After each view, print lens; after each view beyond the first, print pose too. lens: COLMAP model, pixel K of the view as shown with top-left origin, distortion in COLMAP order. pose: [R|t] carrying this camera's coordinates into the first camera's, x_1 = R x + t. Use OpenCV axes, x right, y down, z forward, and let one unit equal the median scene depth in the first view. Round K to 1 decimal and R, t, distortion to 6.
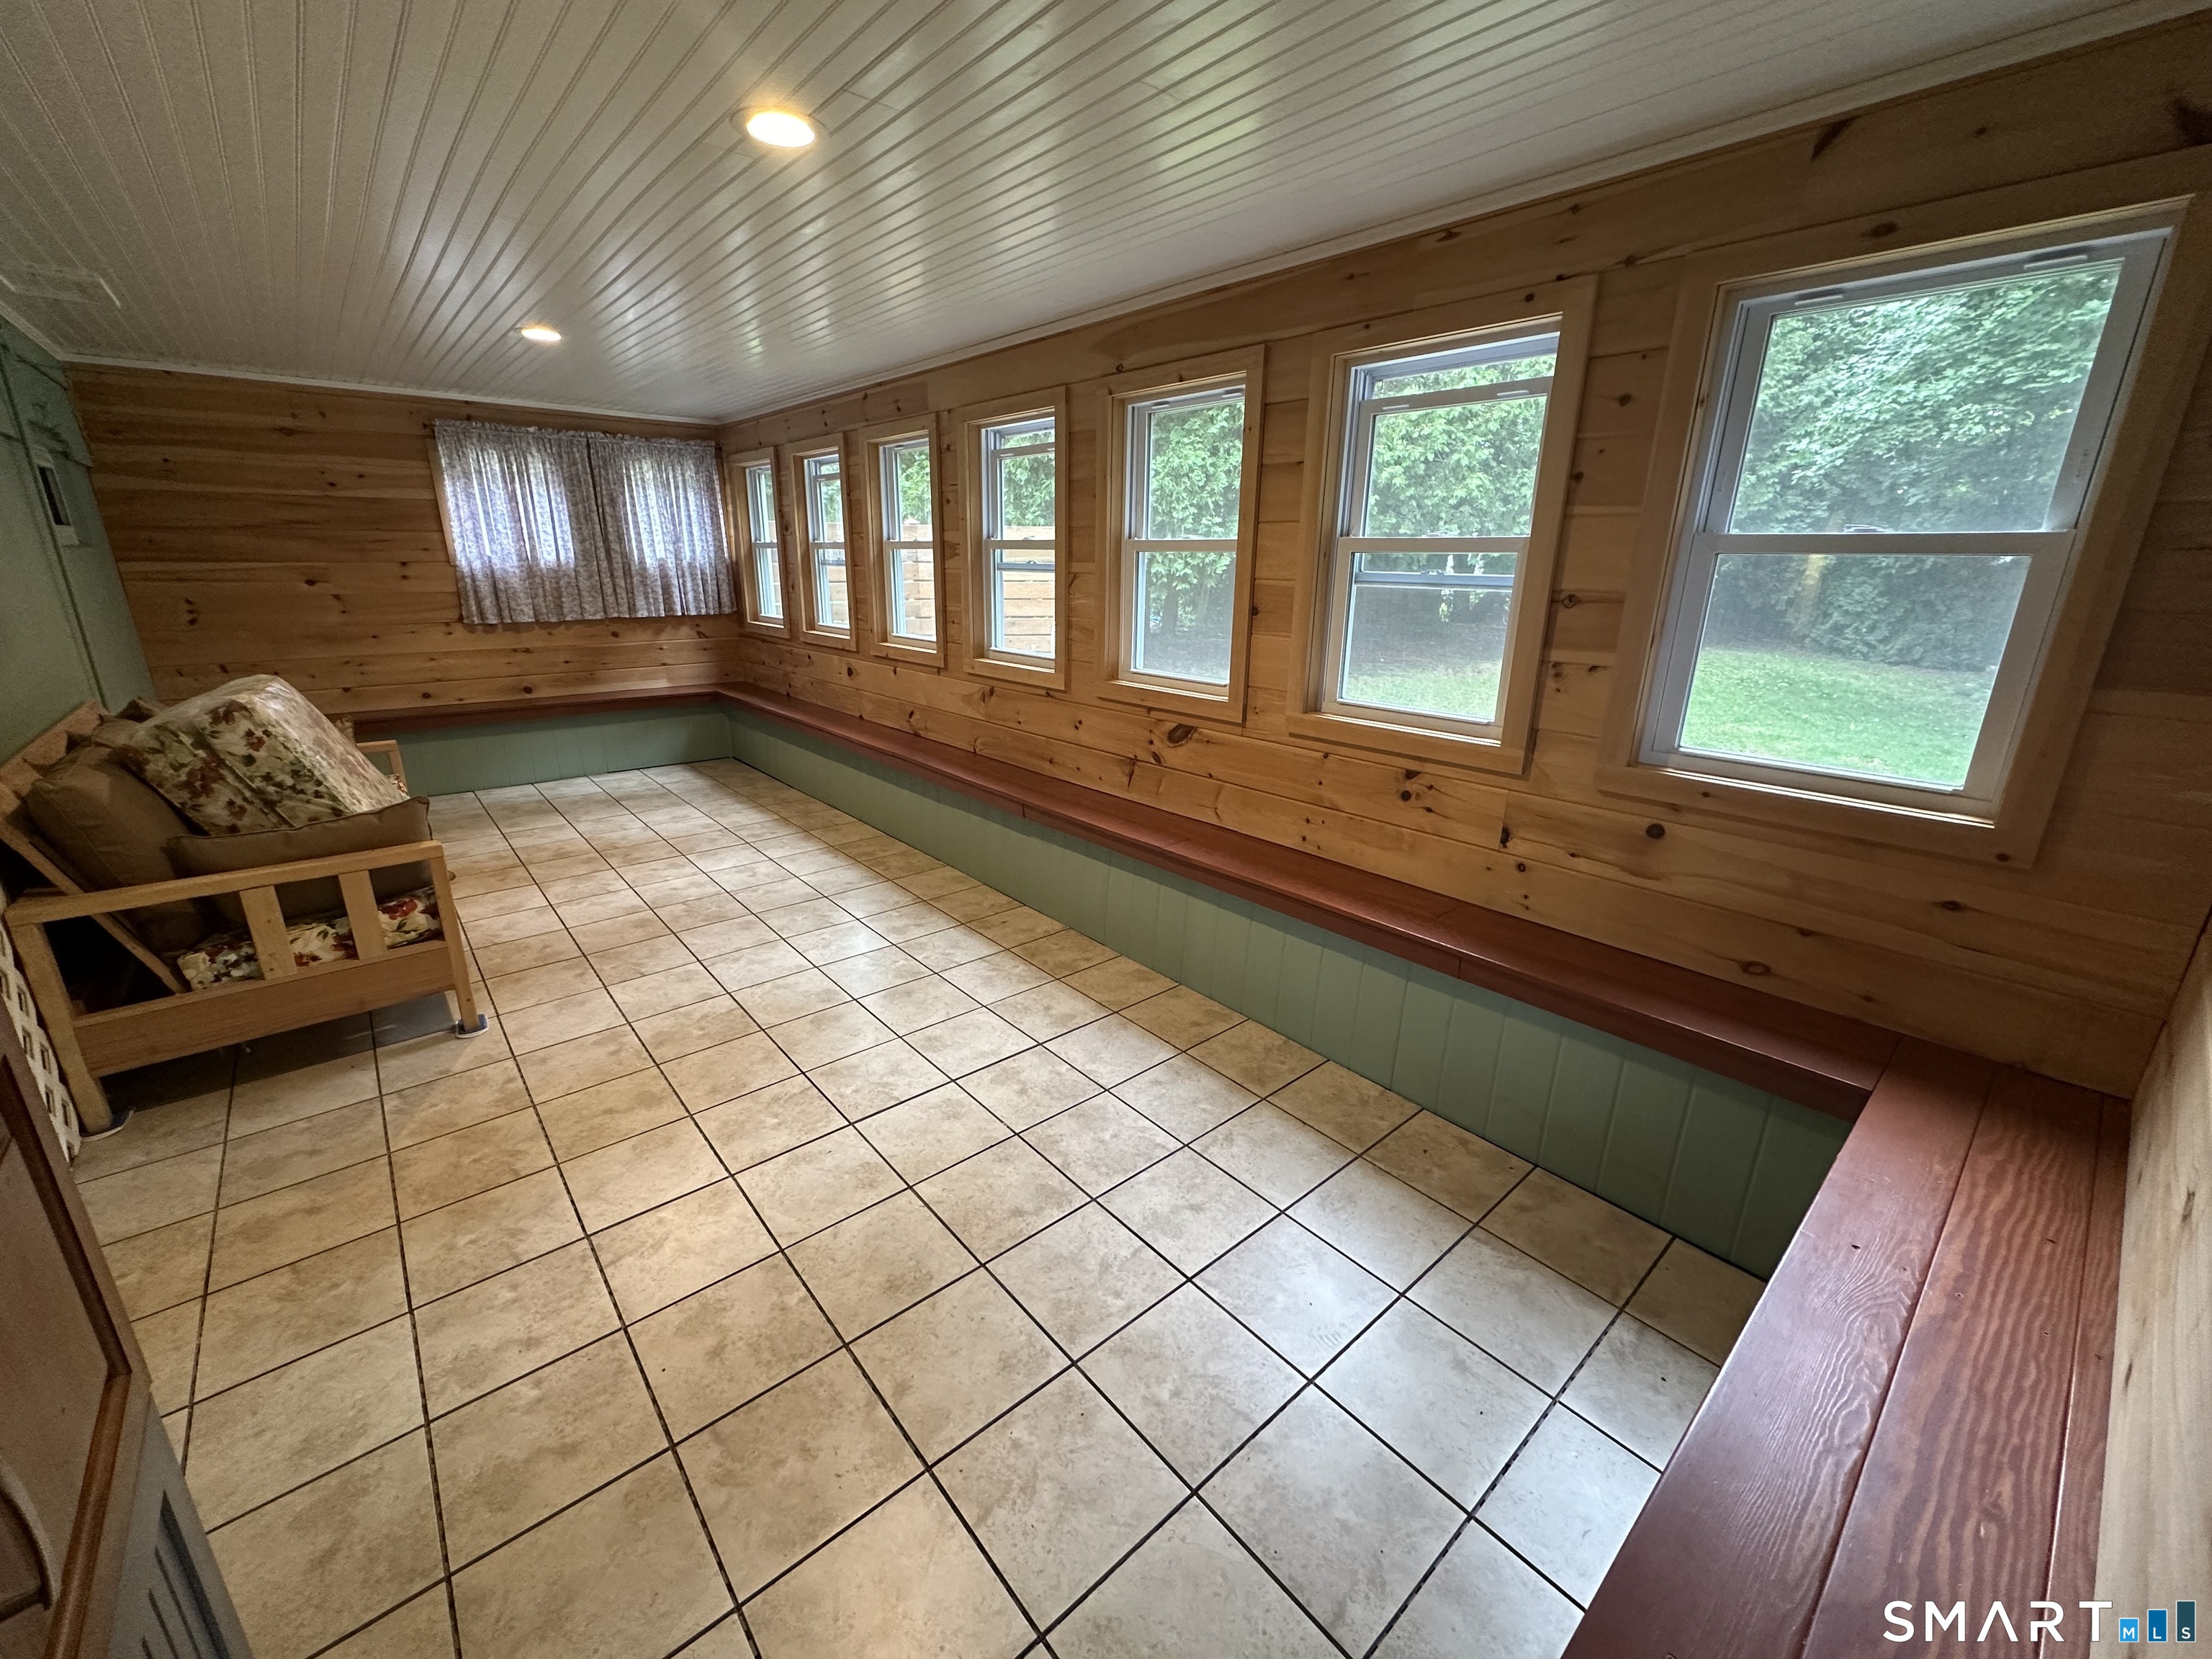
lens RADIAL K [[881.9, 0, 1101.9], [0, 881.9, 823.3], [0, 0, 1]] dist [-0.002075, 0.000899]
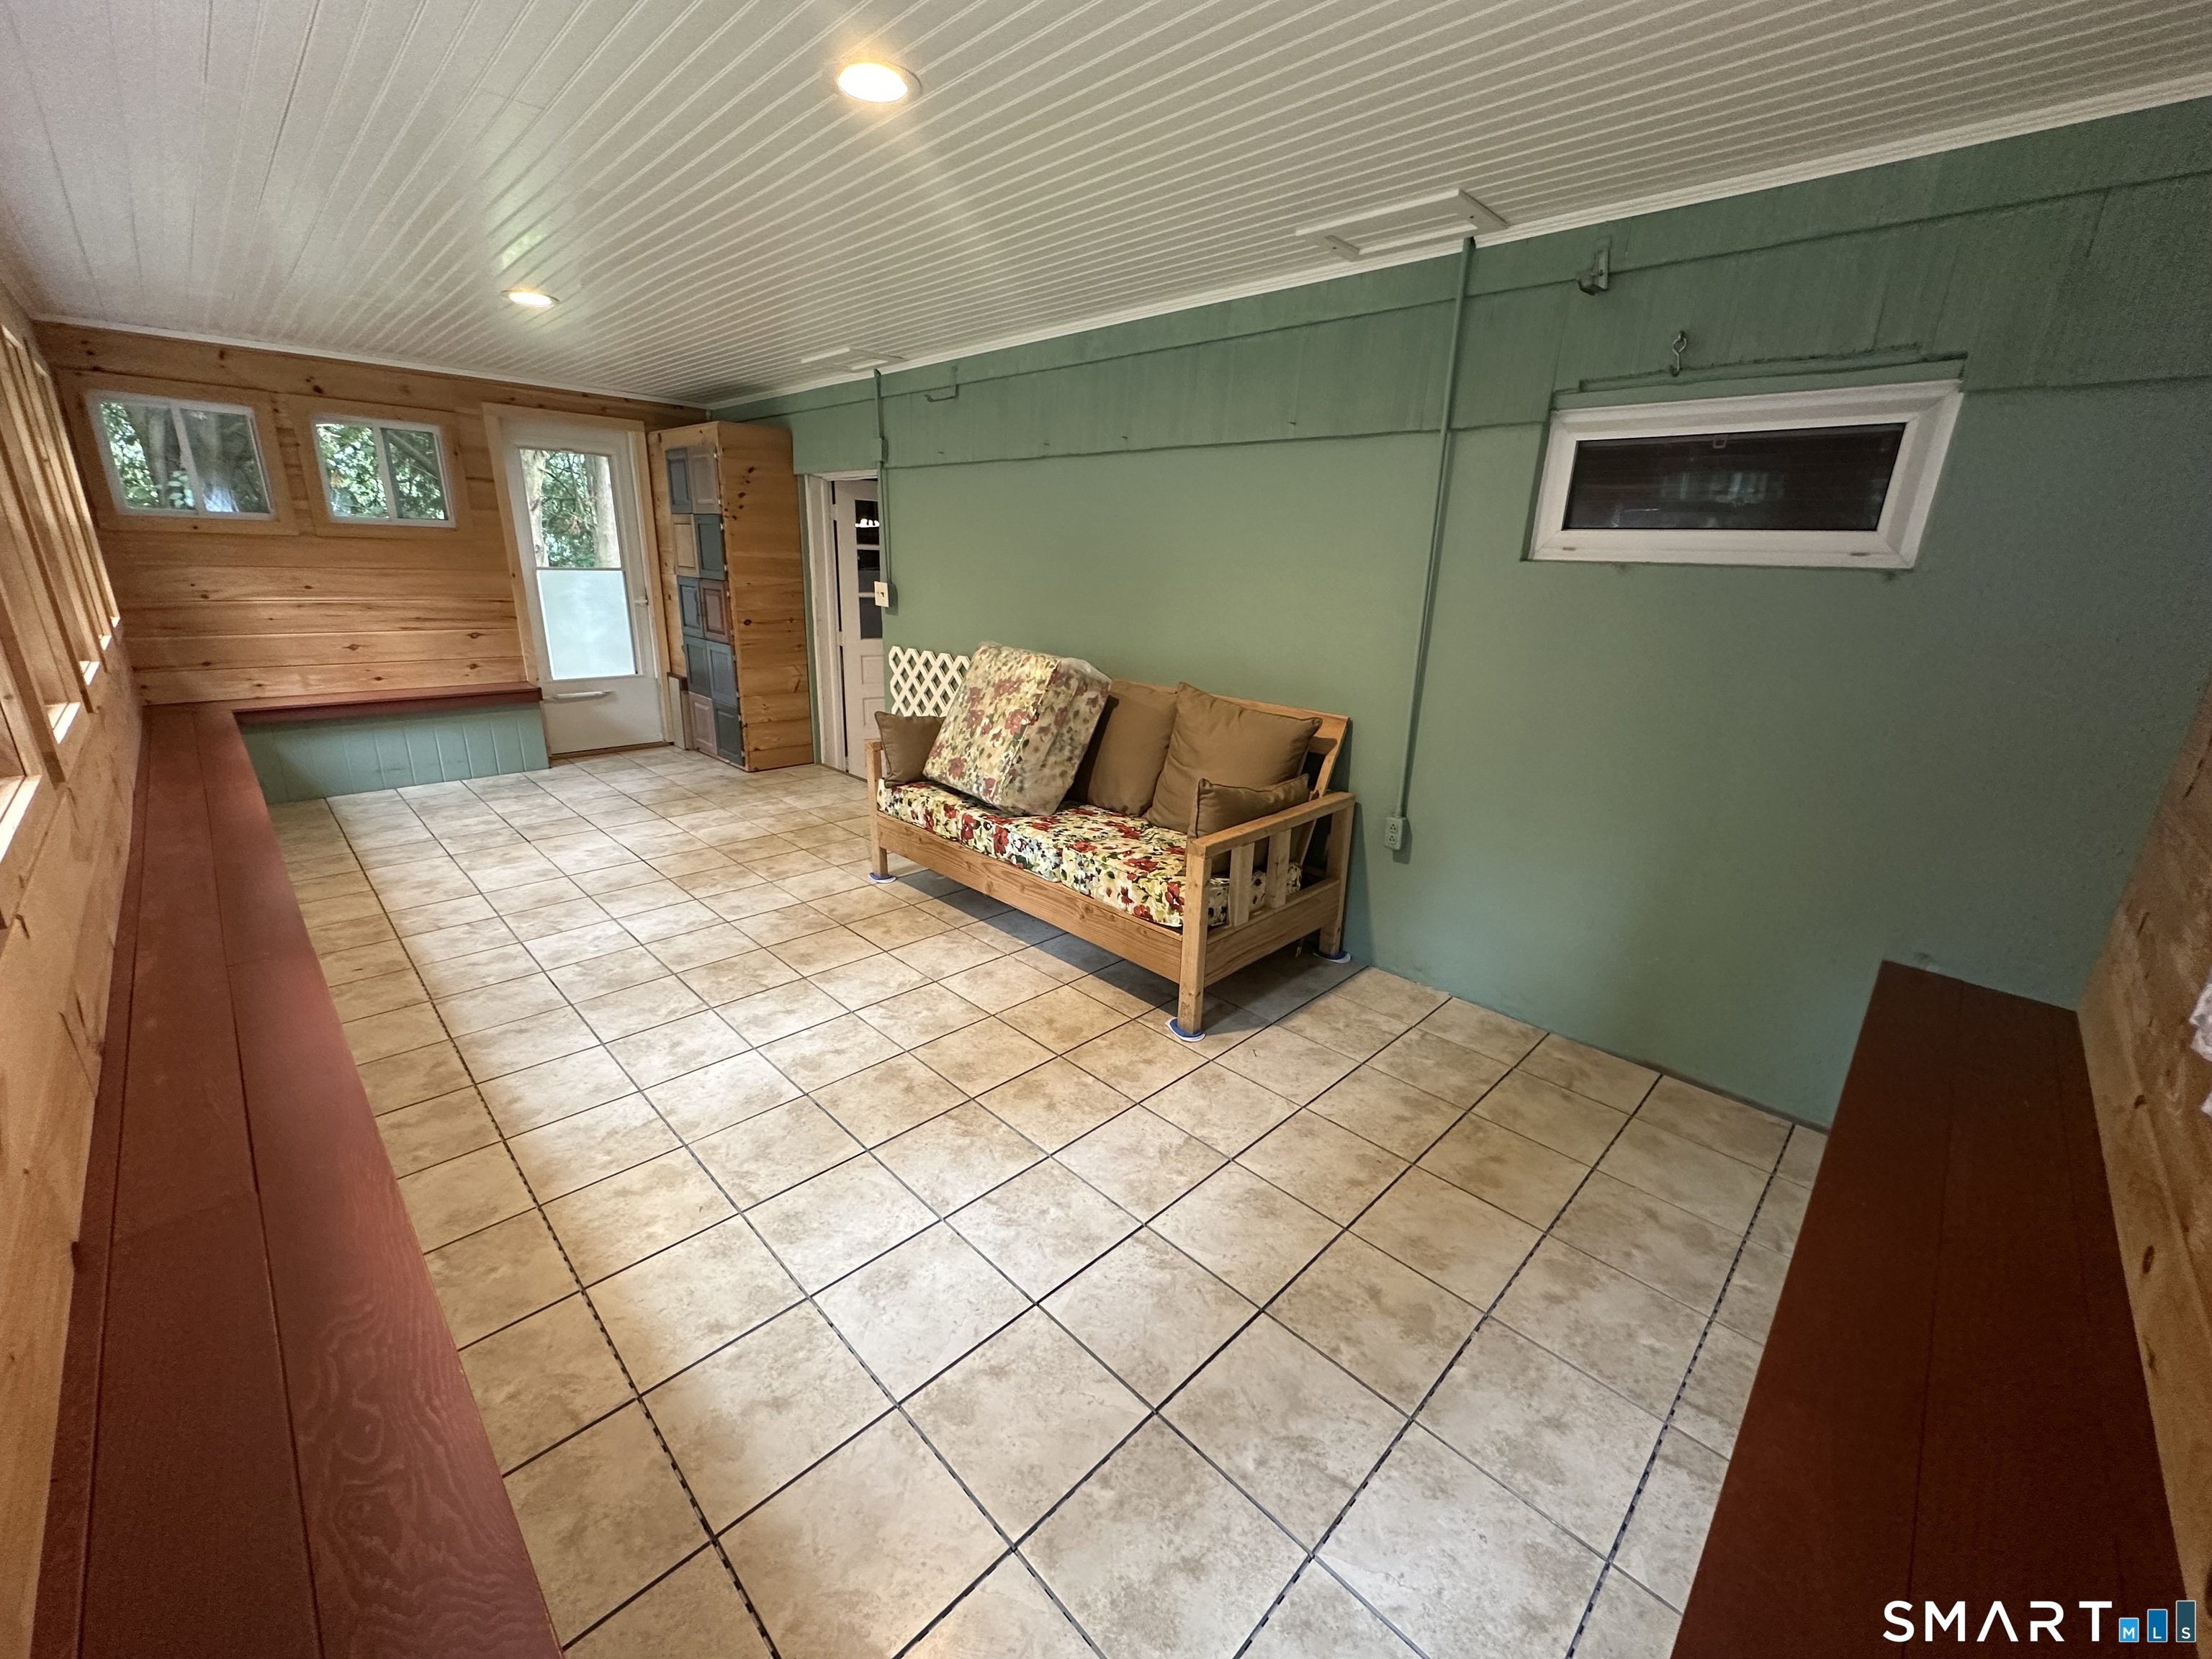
lens RADIAL K [[881.9, 0, 1107.6], [0, 881.9, 826.8], [0, 0, 1]] dist [-0.002075, 0.000899]
pose [[-0.996385, -0.018123, -0.082993, -0.741819], [-0.062008, 0.822939, 0.564736, -0.507439], [0.058064, 0.567841, -0.821088, 1.653825]]
